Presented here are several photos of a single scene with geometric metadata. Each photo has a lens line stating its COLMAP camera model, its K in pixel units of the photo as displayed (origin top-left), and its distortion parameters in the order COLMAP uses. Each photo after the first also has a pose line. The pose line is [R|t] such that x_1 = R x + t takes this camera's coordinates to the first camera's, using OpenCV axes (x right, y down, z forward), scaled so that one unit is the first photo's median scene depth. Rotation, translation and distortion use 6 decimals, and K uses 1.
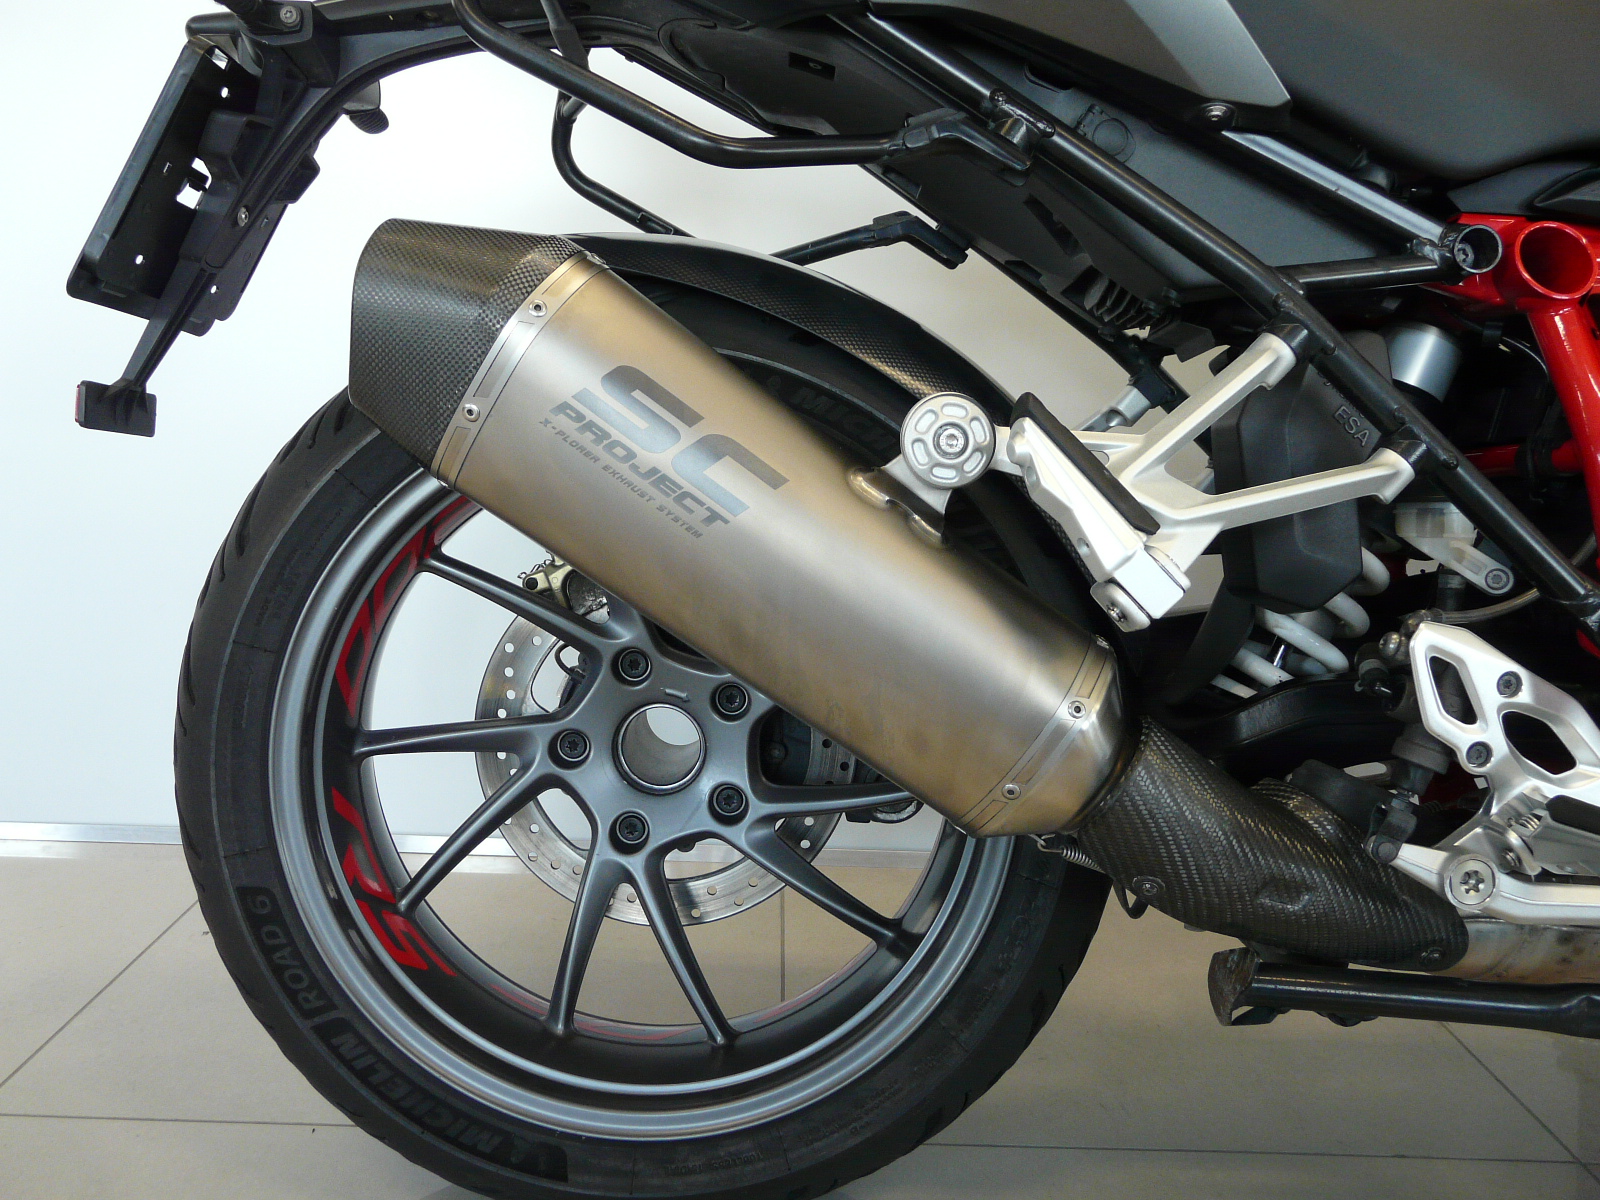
lens RADIAL K [[1332.6, 0, 794.3], [0, 1332.6, 596.0], [0, 0, 1]] dist [-0.080891, 0.110634]
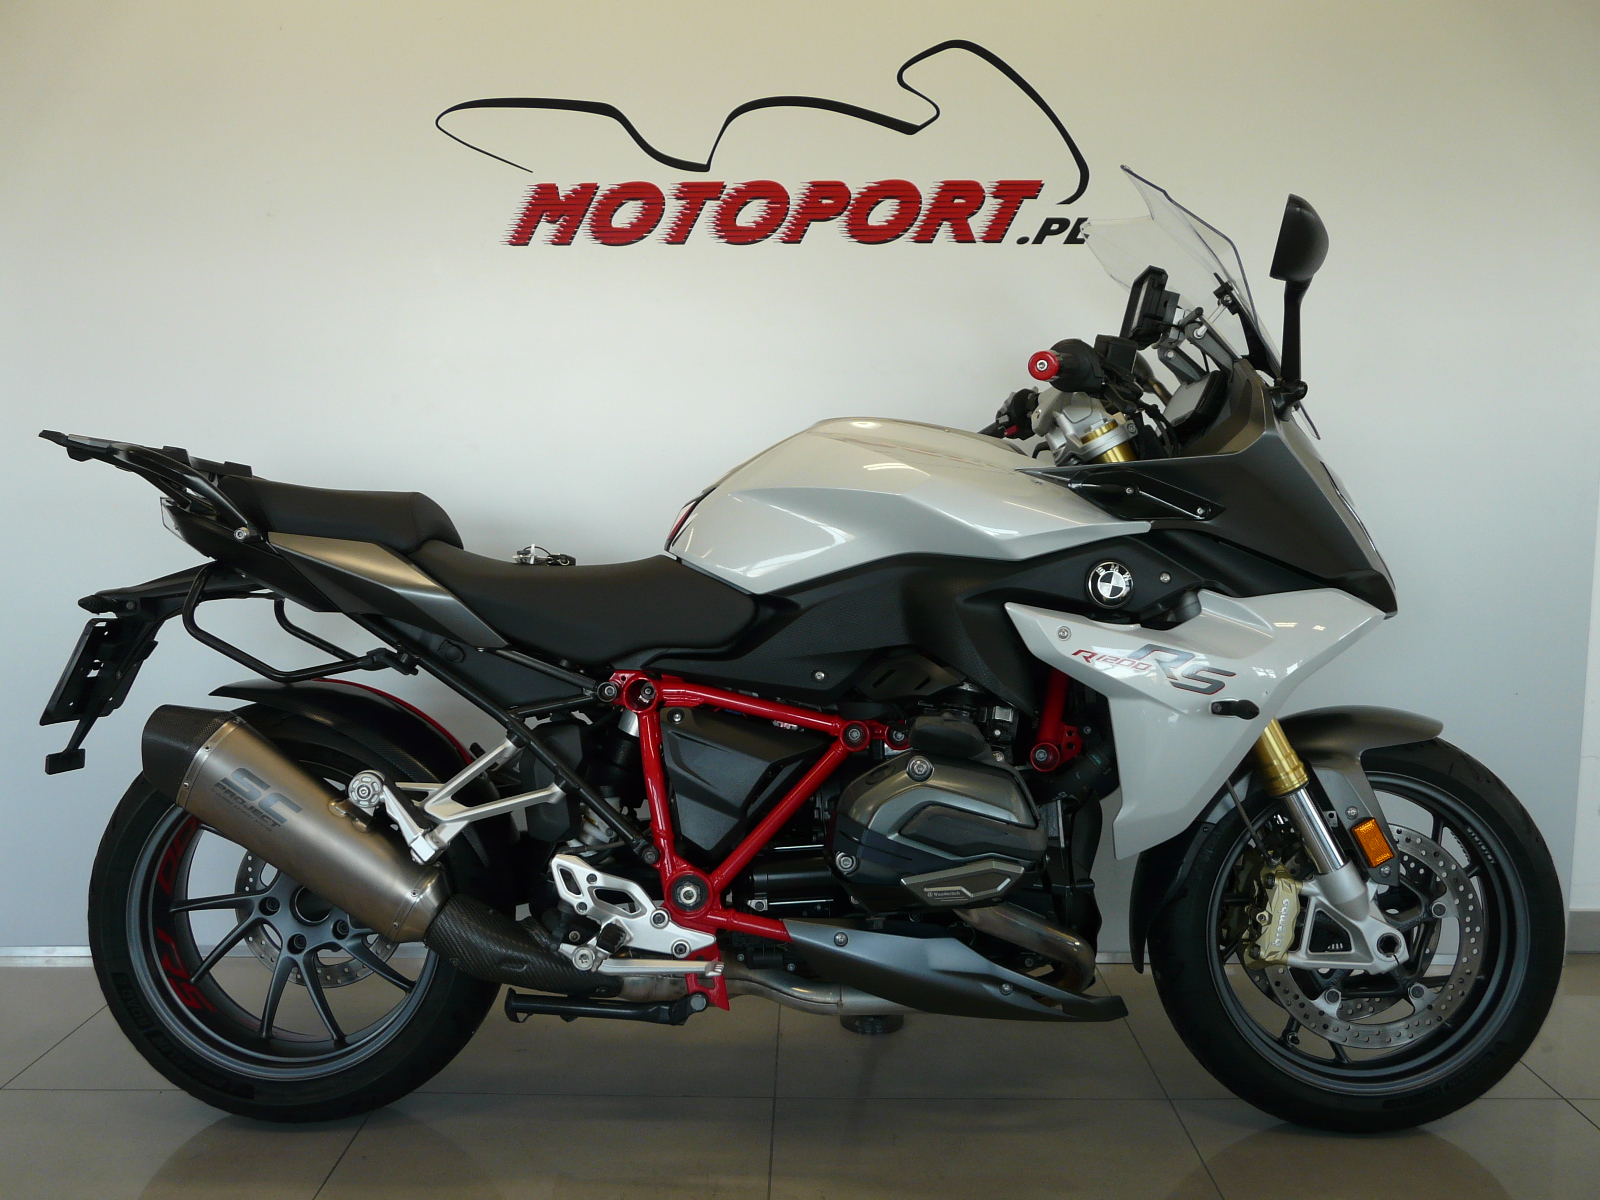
lens RADIAL K [[1332.6, 0, 794.3], [0, 1332.6, 604.1], [0, 0, 1]] dist [-0.080891, 0.110634]
pose [[0.998920, -0.036828, -0.028335, 0.897205], [0.034878, 0.997180, -0.066454, -0.240819], [0.030702, 0.065394, 0.997387, -1.362269]]
